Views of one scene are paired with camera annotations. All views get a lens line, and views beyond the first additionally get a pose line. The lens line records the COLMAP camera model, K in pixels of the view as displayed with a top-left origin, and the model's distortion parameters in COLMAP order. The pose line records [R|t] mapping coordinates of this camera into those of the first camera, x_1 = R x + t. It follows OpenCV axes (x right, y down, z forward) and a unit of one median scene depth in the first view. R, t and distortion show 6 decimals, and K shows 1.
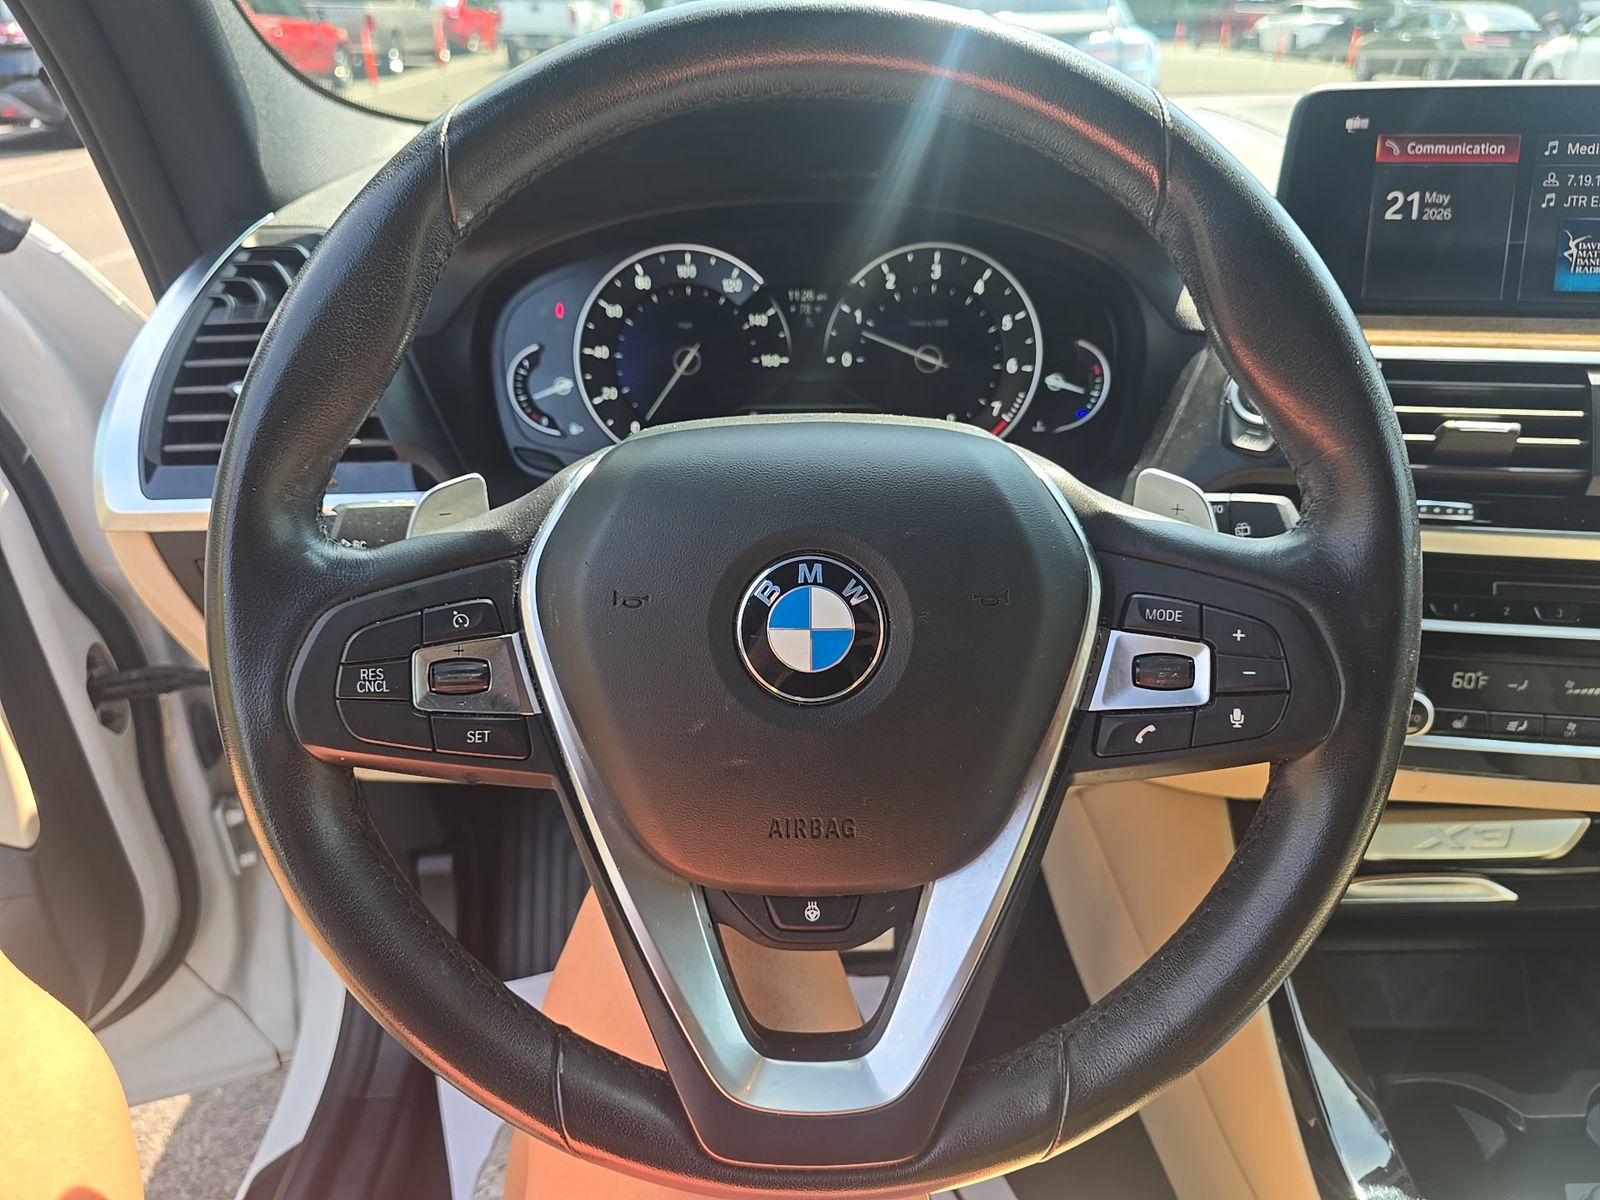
lens RADIAL K [[1107.2, 0, 800.0], [0, 1107.2, 600.0], [0, 0, 1]] dist [0.003171, -0.006457]
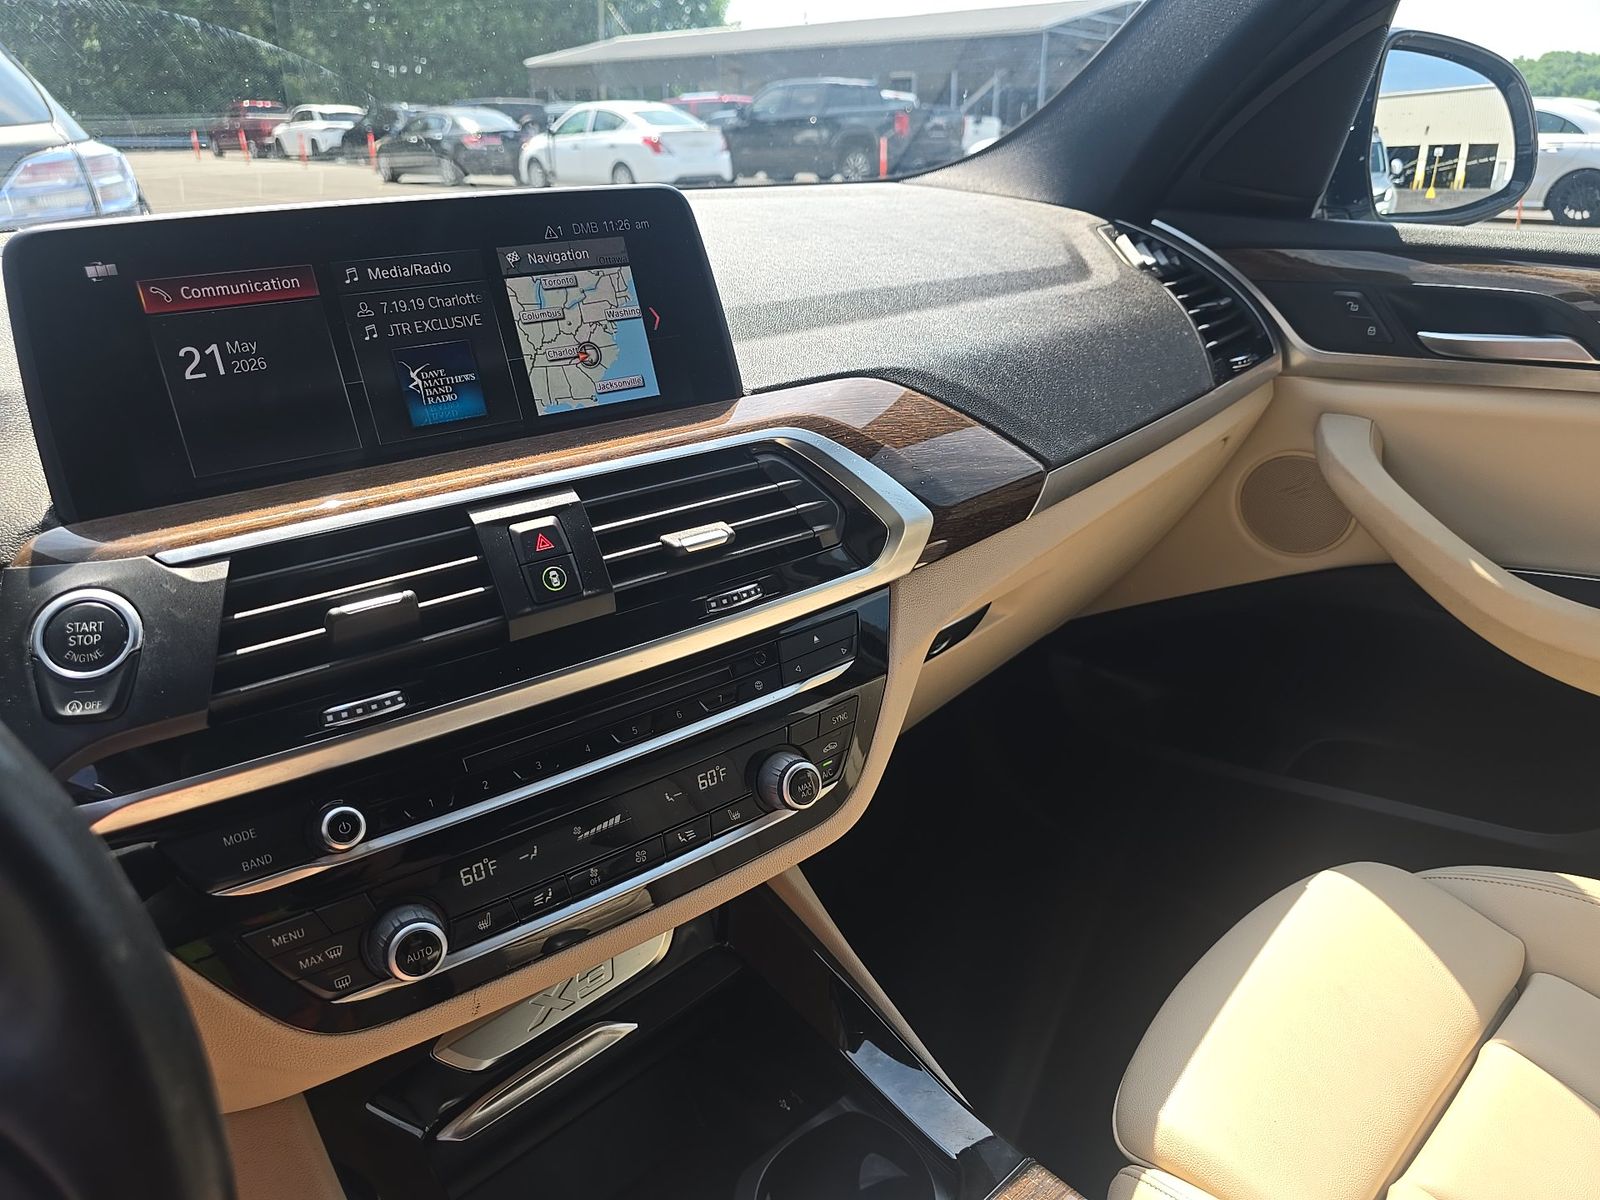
lens RADIAL K [[1071.6, 0, 799.7], [0, 1071.6, 604.1], [0, 0, 1]] dist [0.038981, -0.034952]
pose [[0.737475, -0.293779, 0.608132, 0.337325], [0.332689, 0.941633, 0.051439, -0.084922], [-0.587748, 0.164384, 0.792168, 0.145929]]
